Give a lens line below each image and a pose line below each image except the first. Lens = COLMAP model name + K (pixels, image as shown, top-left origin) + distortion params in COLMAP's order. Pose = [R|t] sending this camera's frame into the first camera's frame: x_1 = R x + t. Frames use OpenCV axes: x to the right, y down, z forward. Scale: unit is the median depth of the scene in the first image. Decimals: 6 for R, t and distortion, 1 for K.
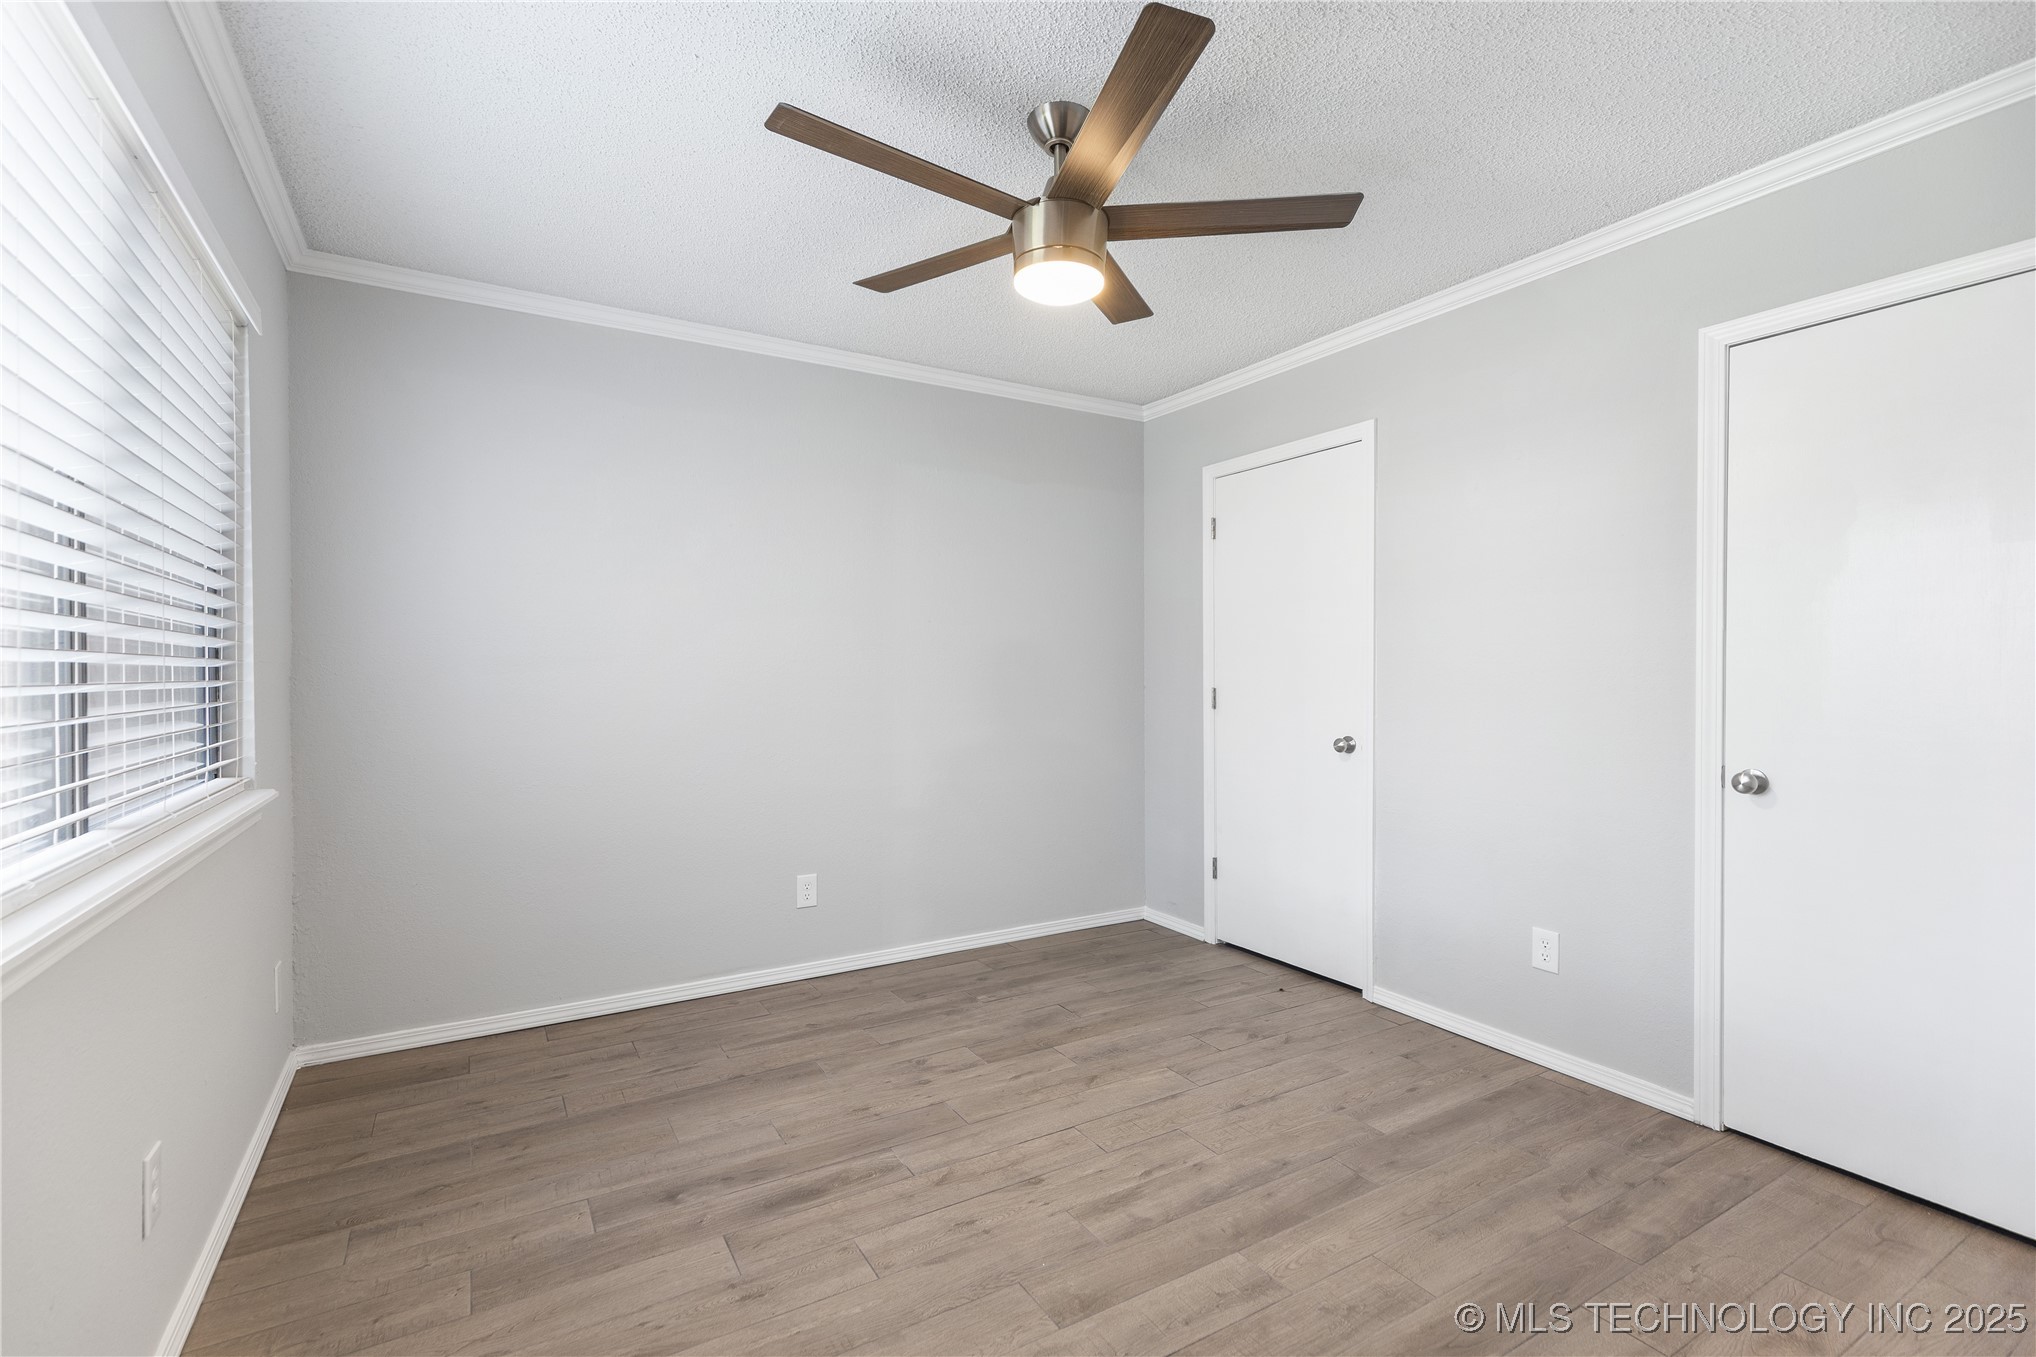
lens RADIAL K [[932.7, 0, 1007.7], [0, 932.7, 671.7], [0, 0, 1]] dist [0.011746, -0.002894]
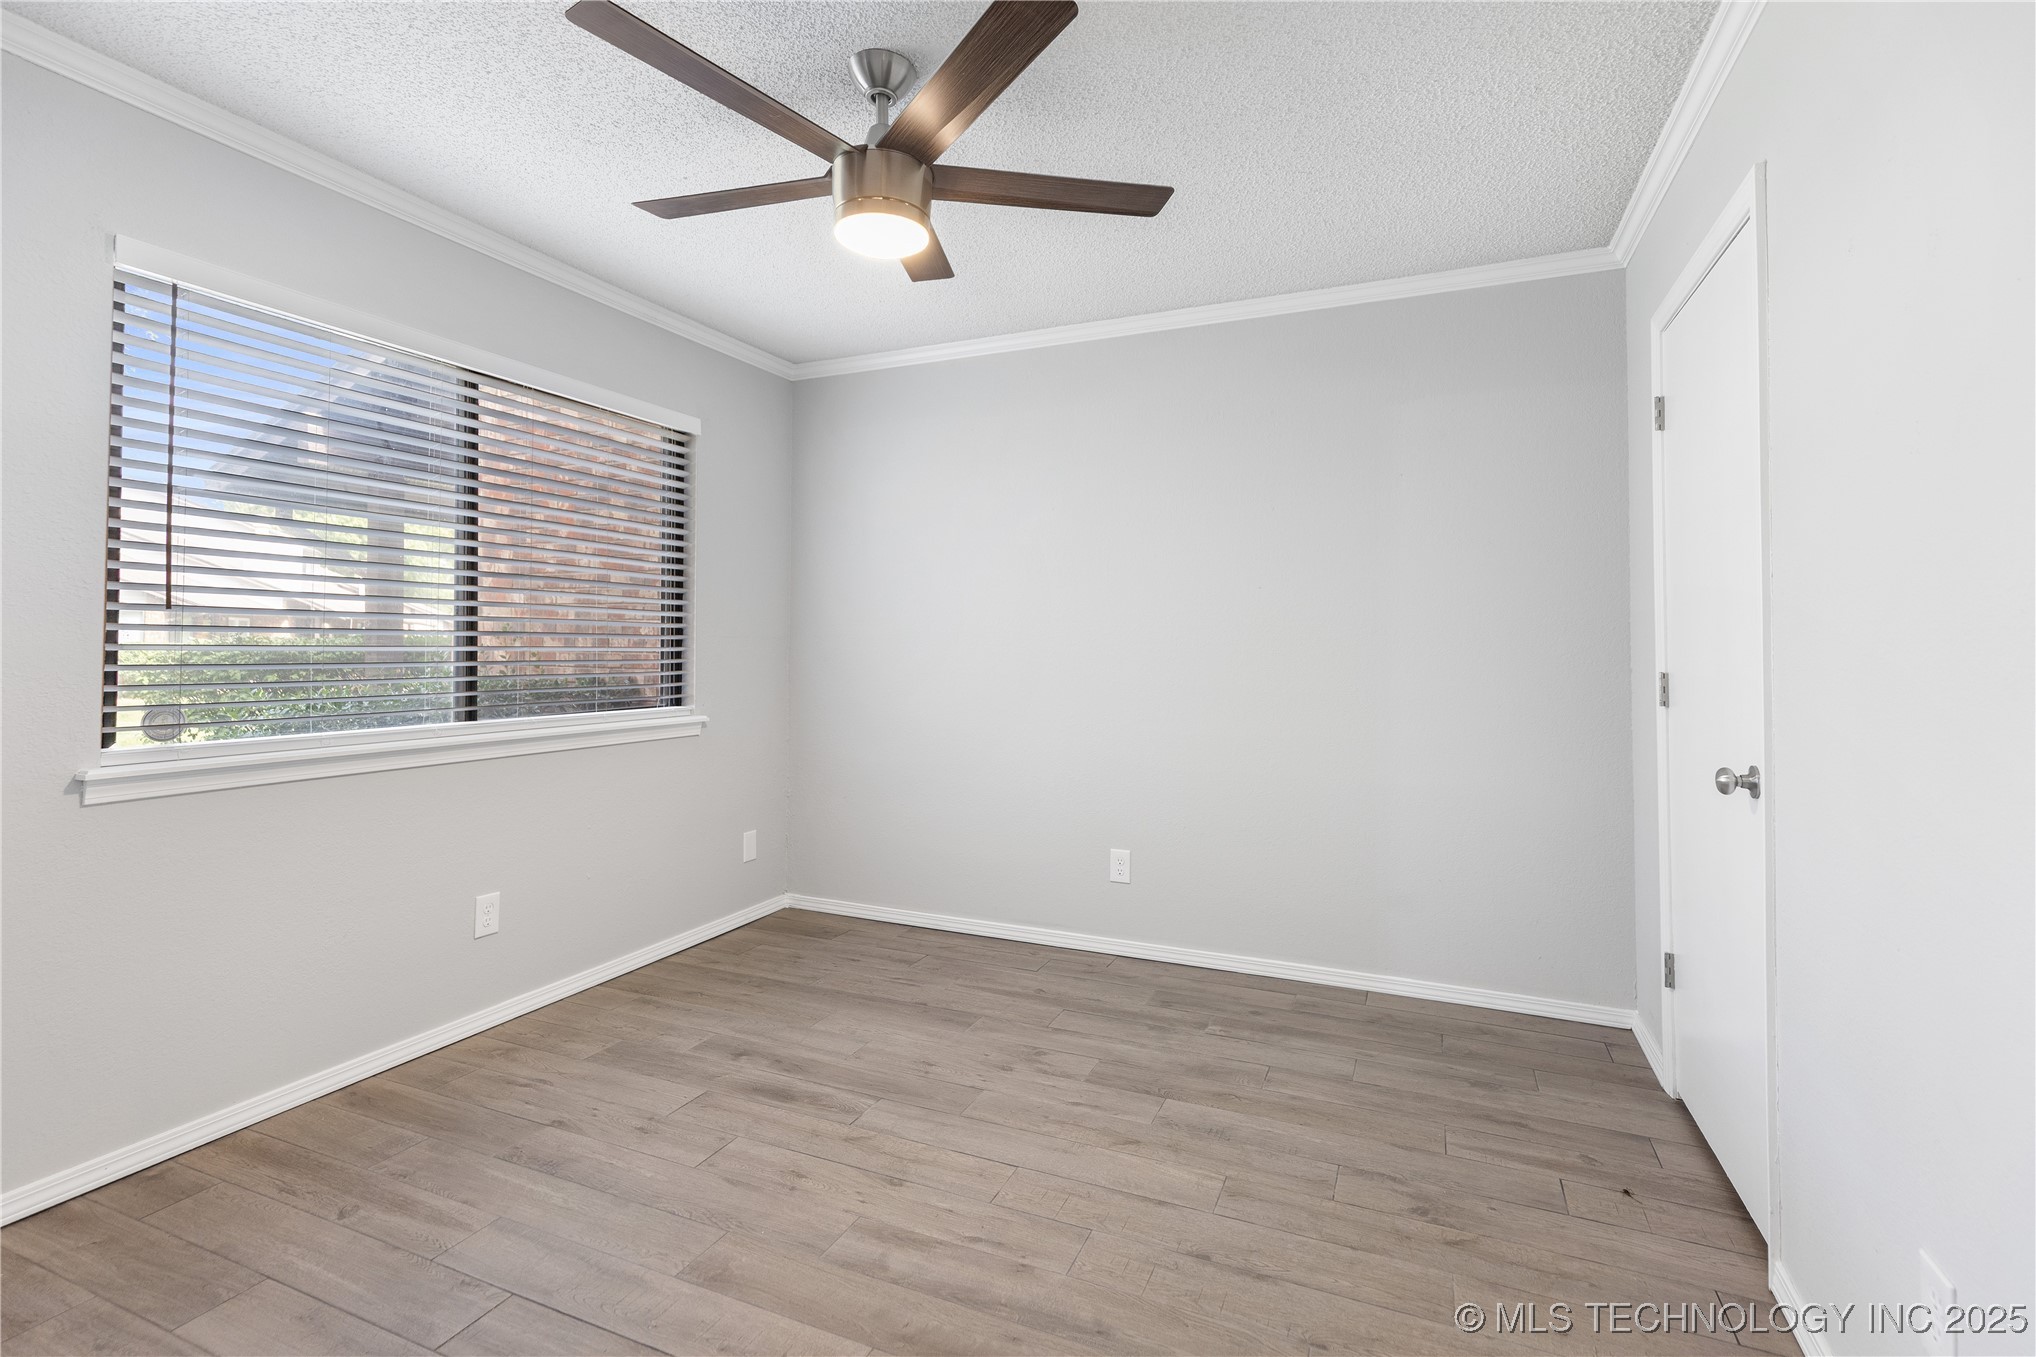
lens RADIAL K [[932.7, 0, 1006.6], [0, 932.7, 635.4], [0, 0, 1]] dist [0.011746, -0.002894]
pose [[0.579874, -0.005577, -0.814687, 0.743676], [-0.007120, 0.999904, -0.011912, 0.003358], [0.814675, 0.012708, 0.579778, 0.461179]]
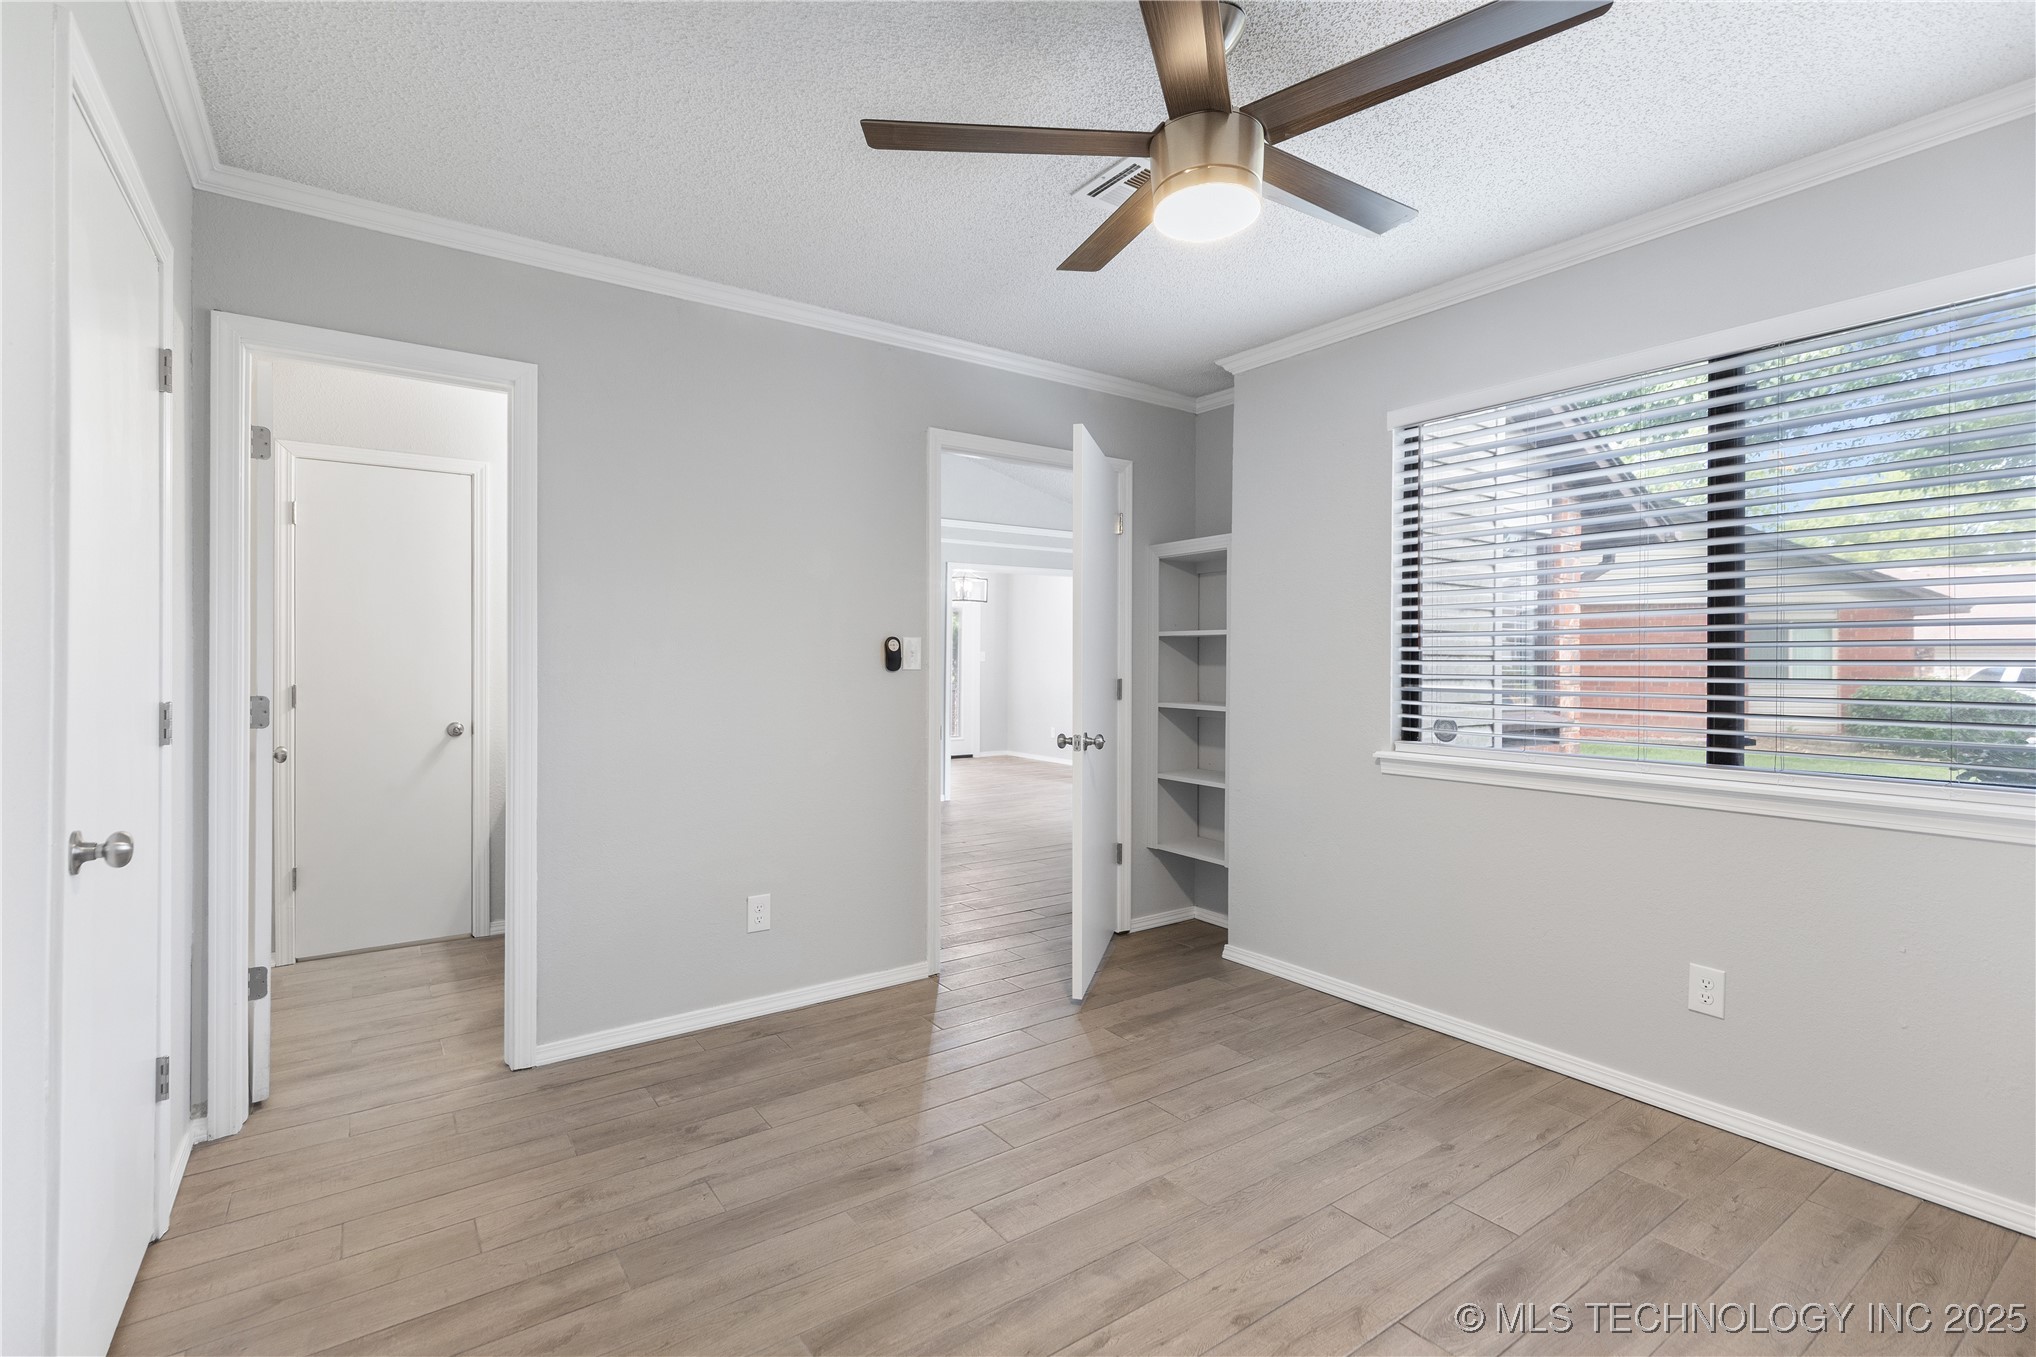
lens RADIAL K [[932.7, 0, 1034.9], [0, 932.7, 676.3], [0, 0, 1]] dist [0.011746, -0.002894]
pose [[-0.994876, -0.003997, -0.101020, 0.241934], [-0.005382, 0.999895, 0.013446, -0.001083], [0.100955, 0.013921, -0.994794, 1.503847]]
